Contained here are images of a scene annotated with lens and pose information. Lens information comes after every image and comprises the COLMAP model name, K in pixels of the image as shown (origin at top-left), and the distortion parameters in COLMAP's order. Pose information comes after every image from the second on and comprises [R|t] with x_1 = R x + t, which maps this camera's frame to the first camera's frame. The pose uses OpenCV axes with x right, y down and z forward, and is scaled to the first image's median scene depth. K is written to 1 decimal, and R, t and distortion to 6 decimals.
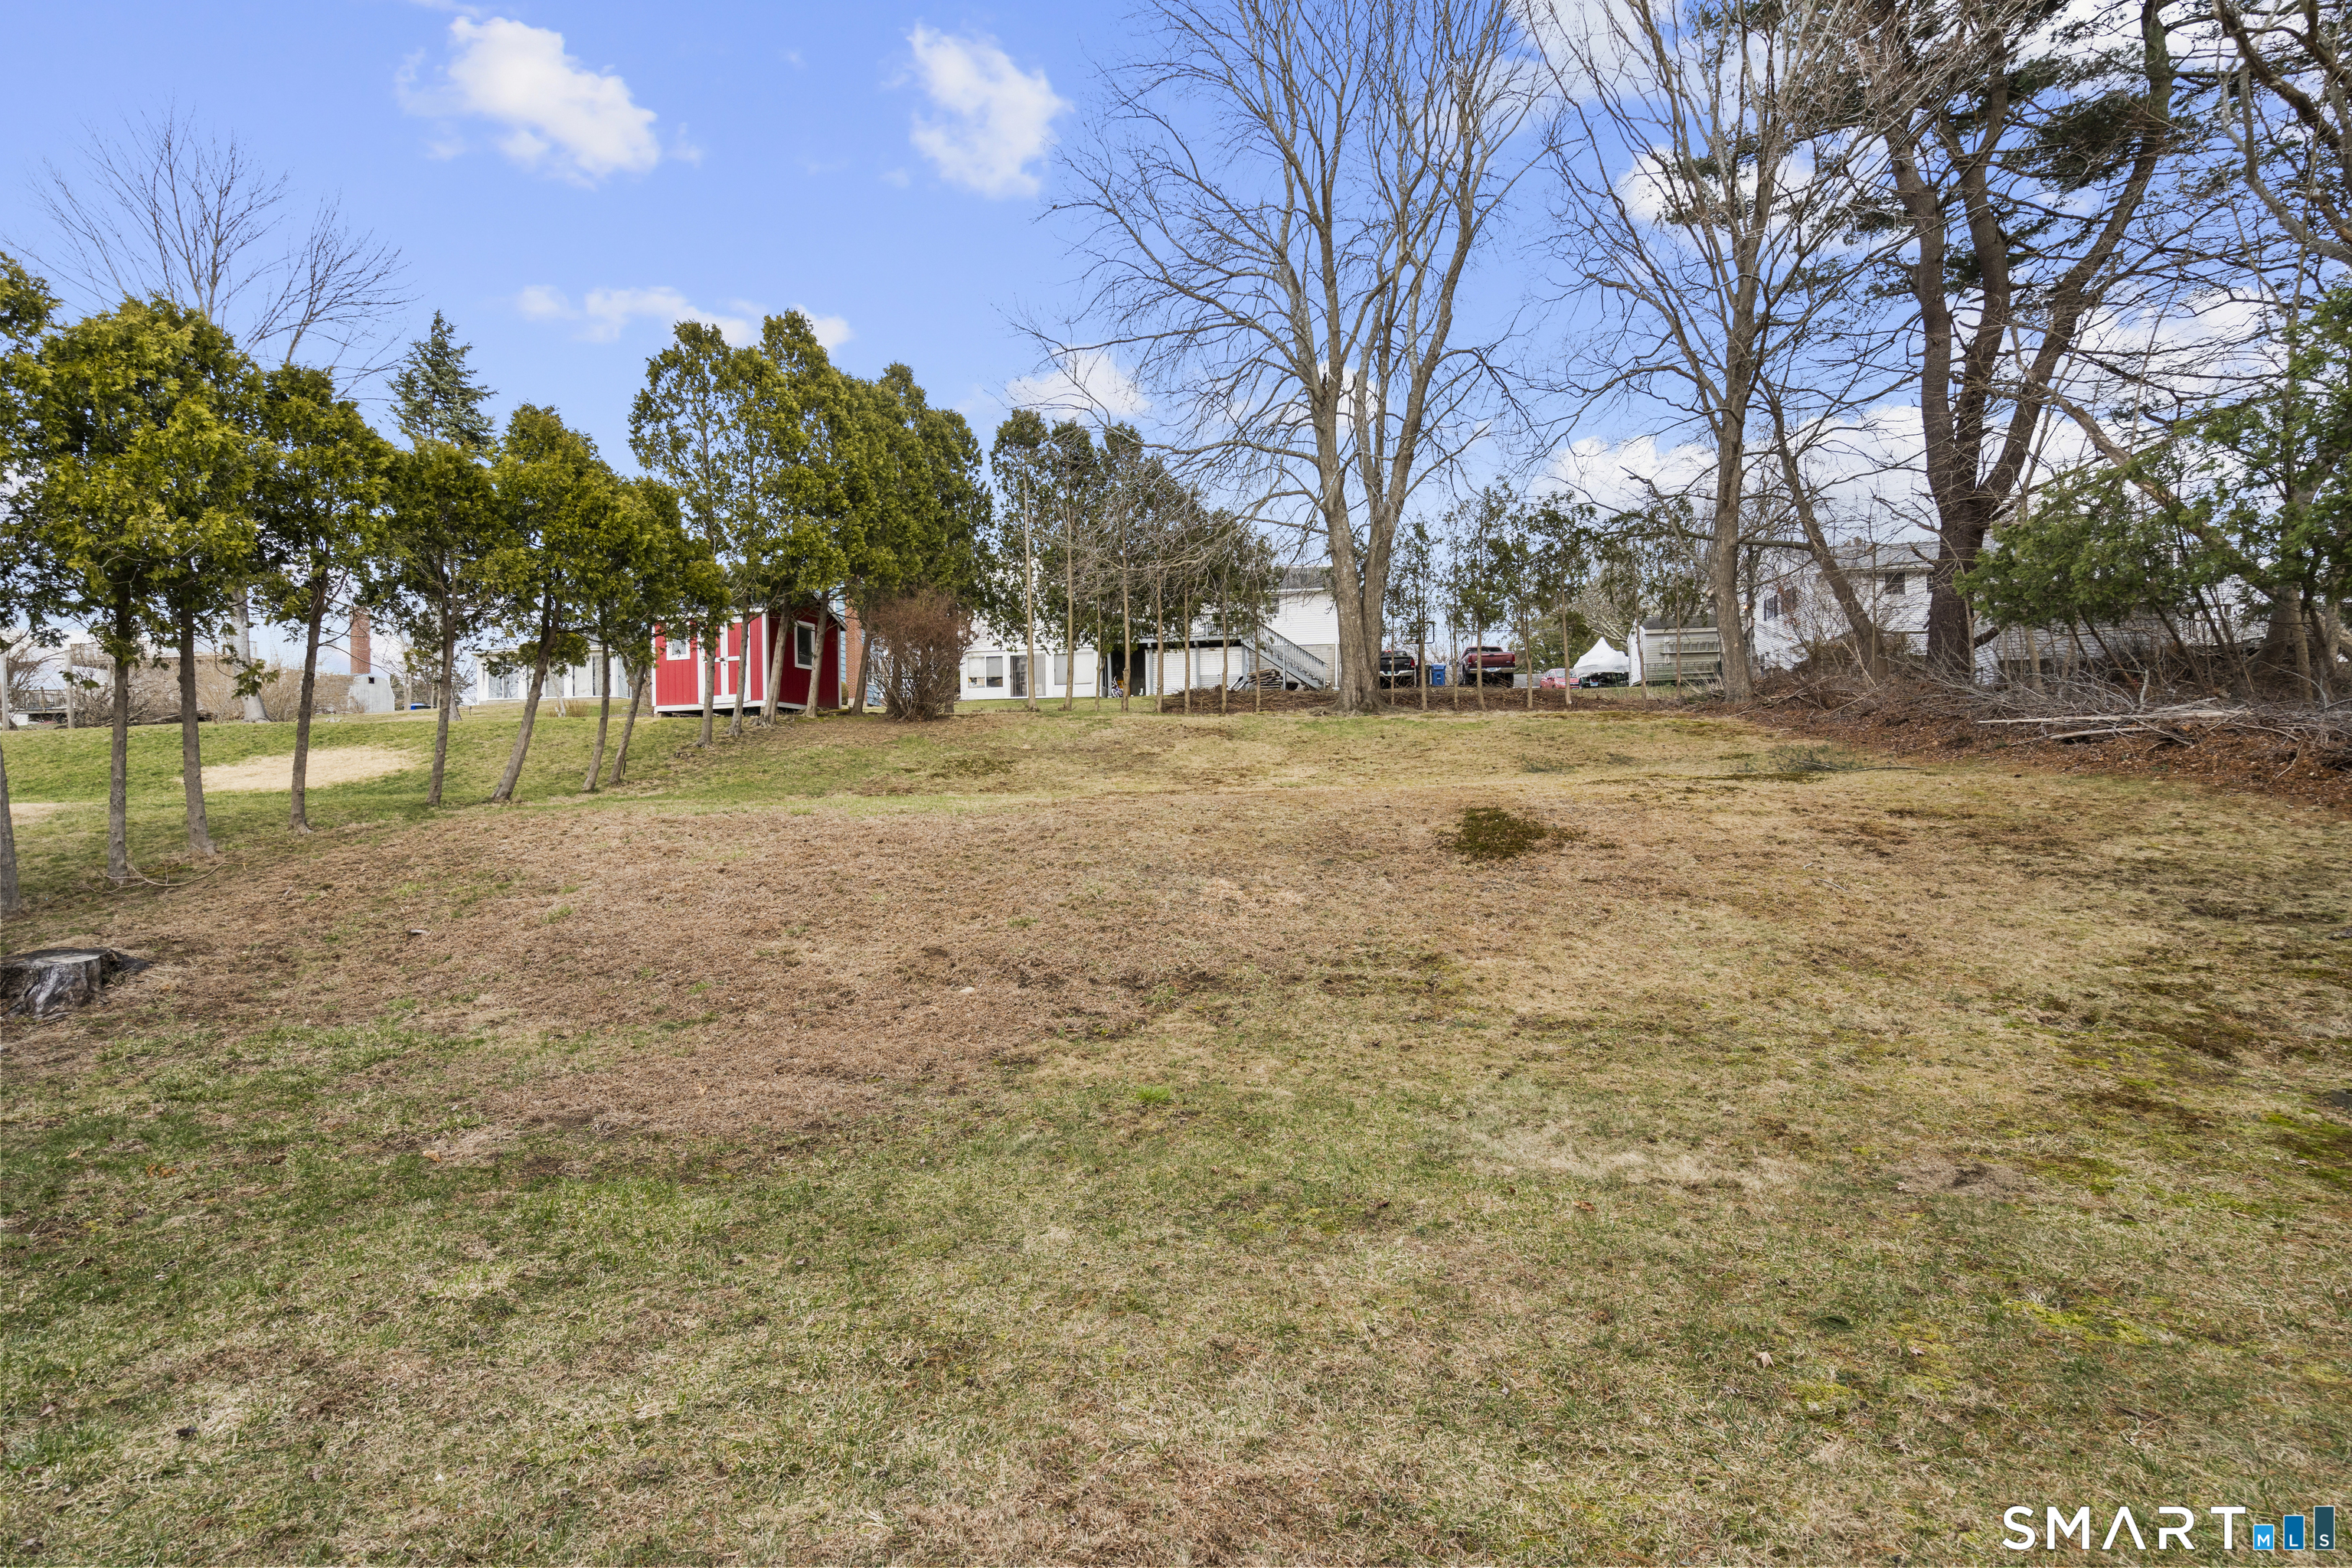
lens RADIAL K [[1133.1, 0, 1176.6], [0, 1133.1, 794.6], [0, 0, 1]] dist [0.002147, 0.001355]
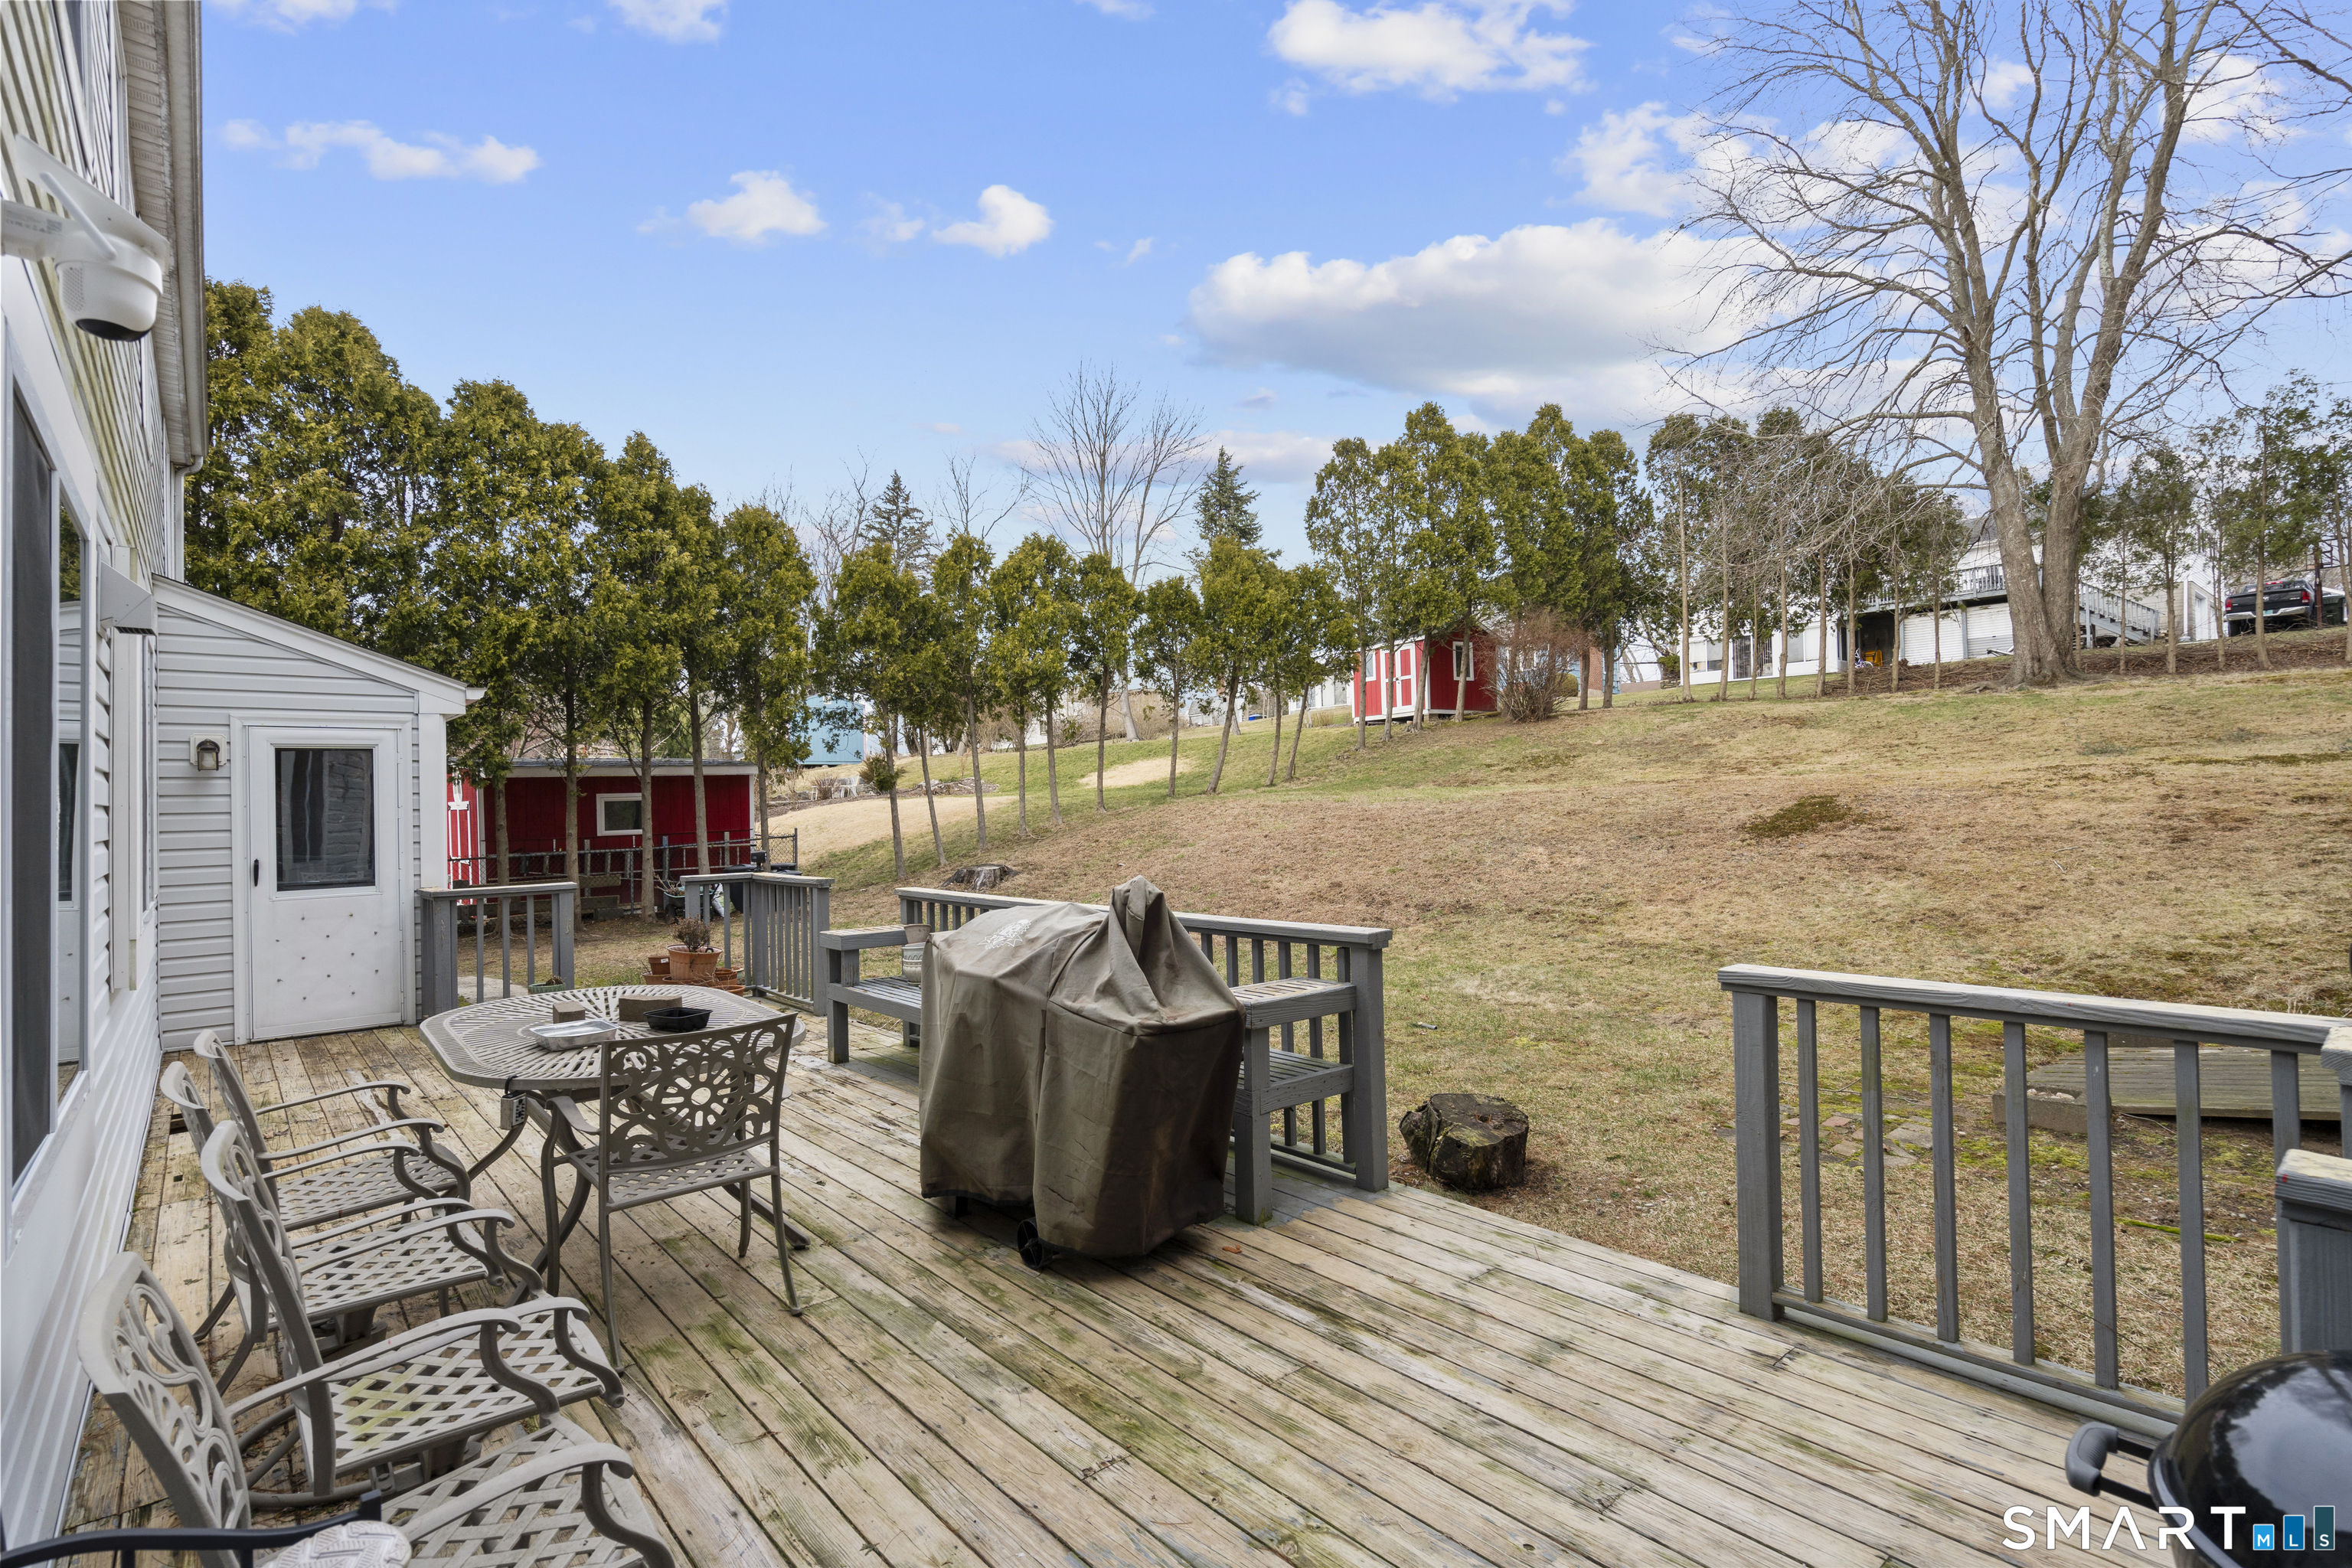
lens RADIAL K [[1133.1, 0, 1176.6], [0, 1133.1, 794.6], [0, 0, 1]] dist [0.002147, 0.001355]
pose [[0.770623, -0.010438, -0.637206, 0.211531], [0.019198, 0.999792, 0.006839, -0.002349], [0.637003, -0.017503, 0.770663, -0.139655]]
